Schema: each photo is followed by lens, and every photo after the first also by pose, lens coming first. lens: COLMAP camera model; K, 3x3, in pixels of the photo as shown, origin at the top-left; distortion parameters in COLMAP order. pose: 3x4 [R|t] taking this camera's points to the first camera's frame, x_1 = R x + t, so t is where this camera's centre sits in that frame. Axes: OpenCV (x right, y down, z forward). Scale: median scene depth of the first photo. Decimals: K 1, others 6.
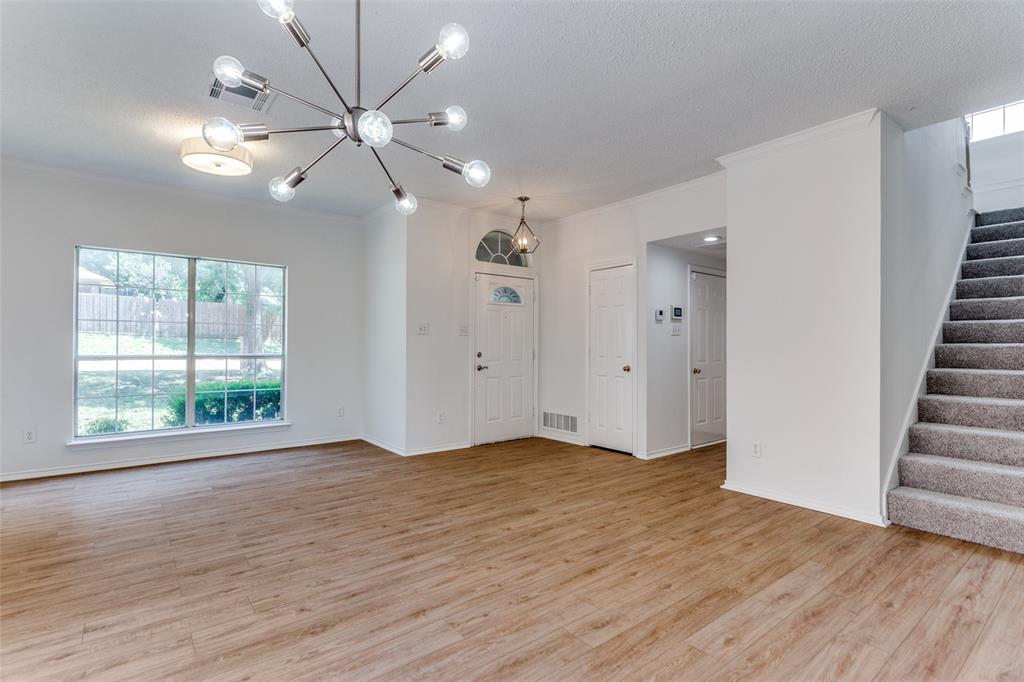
lens RADIAL K [[488.3, 0, 514.2], [0, 488.3, 341.9], [0, 0, 1]] dist [0.013538, -0.005062]
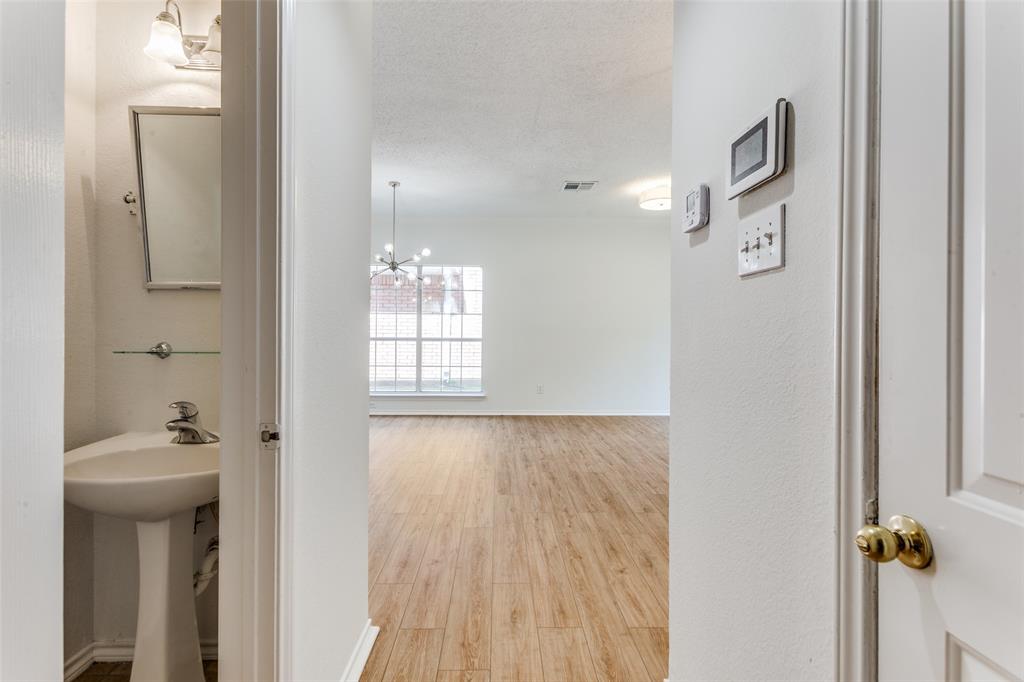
lens RADIAL K [[488.3, 0, 512.5], [0, 488.3, 334.1], [0, 0, 1]] dist [0.013538, -0.005062]
pose [[-0.595736, -0.000988, -0.803180, 0.908486], [-0.003903, 0.999991, 0.001664, 0.013947], [0.803171, 0.004126, -0.595735, 1.736300]]
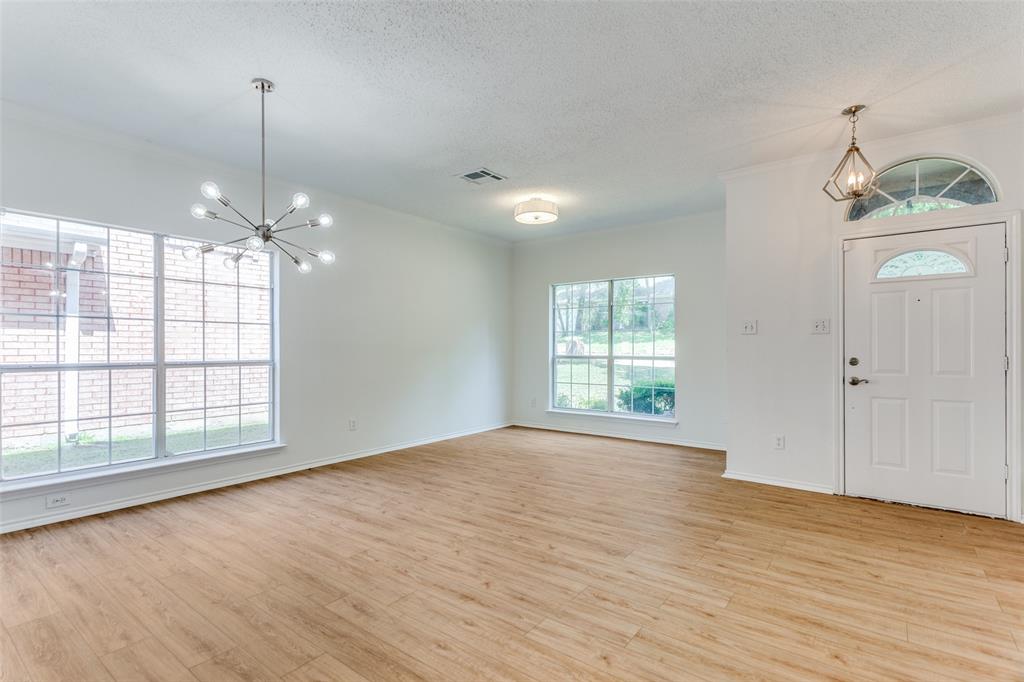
lens RADIAL K [[488.3, 0, 506.8], [0, 488.3, 348.4], [0, 0, 1]] dist [0.013538, -0.005062]
pose [[0.246695, -0.002895, -0.969089, 0.825976], [0.008845, 0.999961, -0.000736, 0.008297], [0.969053, -0.008390, 0.246711, 0.670379]]
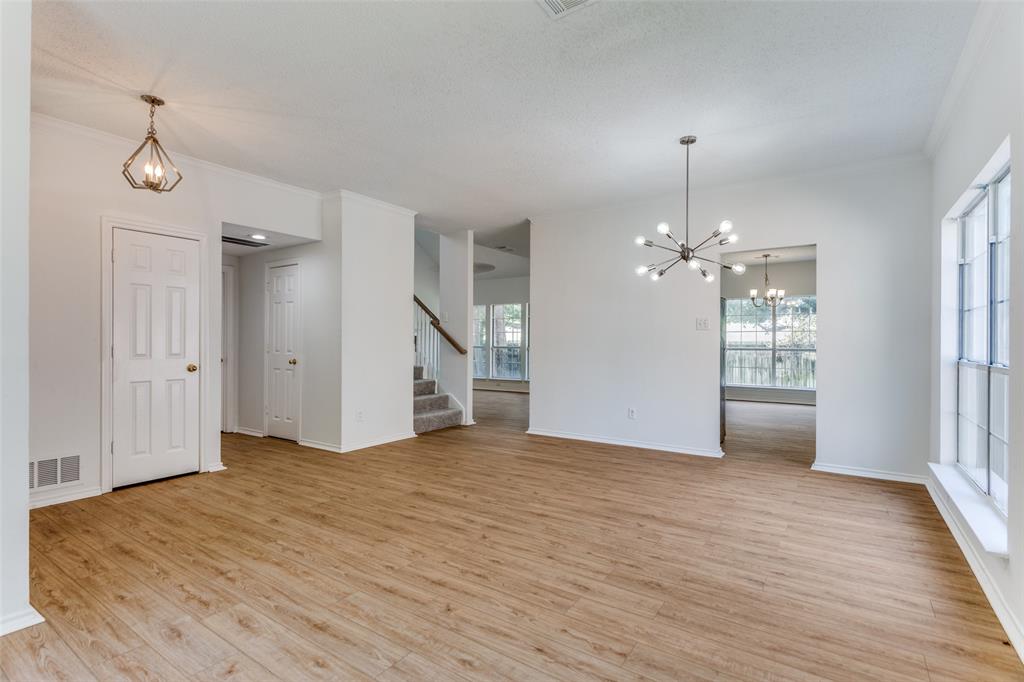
lens RADIAL K [[488.3, 0, 506.9], [0, 488.3, 340.2], [0, 0, 1]] dist [0.013538, -0.005062]
pose [[-0.292445, -0.000789, 0.956282, -1.133606], [-0.010947, 0.999937, -0.002522, 0.006995], [-0.956220, -0.011206, -0.292435, 1.209037]]
